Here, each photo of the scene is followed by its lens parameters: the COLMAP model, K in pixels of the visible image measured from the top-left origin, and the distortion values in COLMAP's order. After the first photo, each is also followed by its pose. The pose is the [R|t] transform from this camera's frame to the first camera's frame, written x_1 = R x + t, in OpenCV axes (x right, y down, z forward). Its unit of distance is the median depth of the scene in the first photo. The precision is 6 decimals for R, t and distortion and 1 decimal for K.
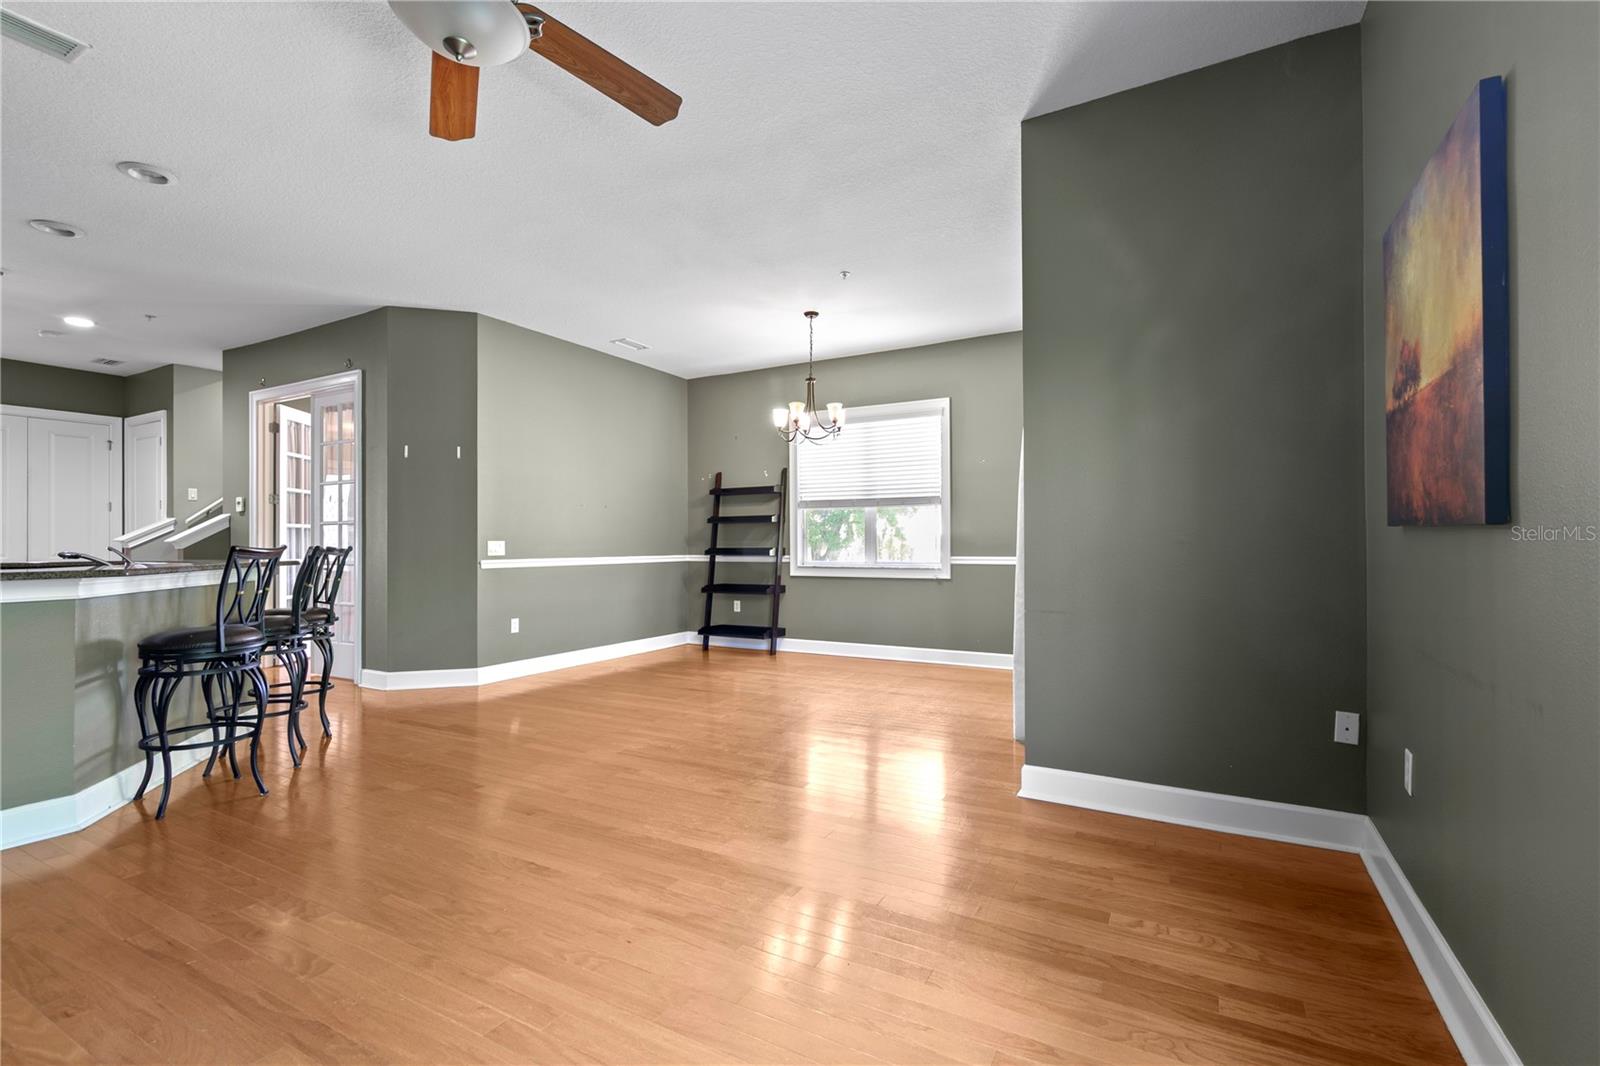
lens RADIAL K [[739.9, 0, 776.3], [0, 739.9, 527.3], [0, 0, 1]] dist [0.003173, -0.001464]
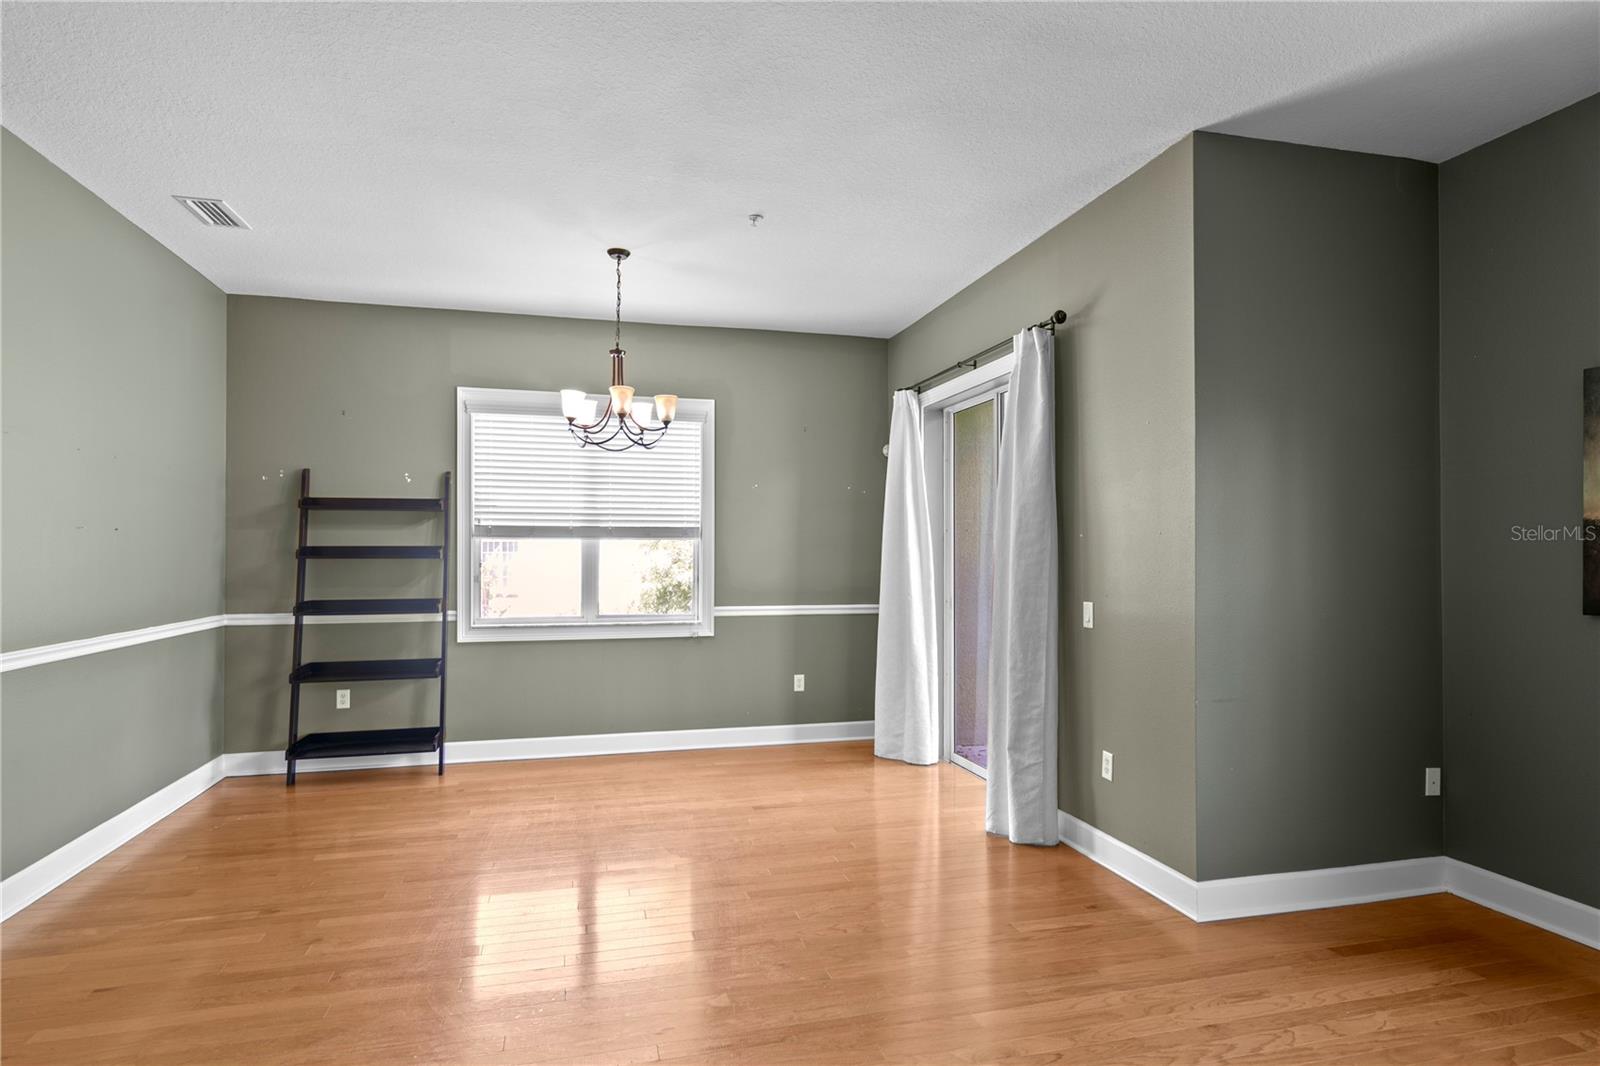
lens RADIAL K [[859.5, 0, 793.4], [0, 859.5, 528.1], [0, 0, 1]] dist [0.006893, -0.004092]
pose [[0.702073, 0.025894, 0.711634, -0.307580], [-0.020253, 0.999660, -0.016394, -0.026394], [-0.711817, -0.002903, 0.702359, 0.277113]]
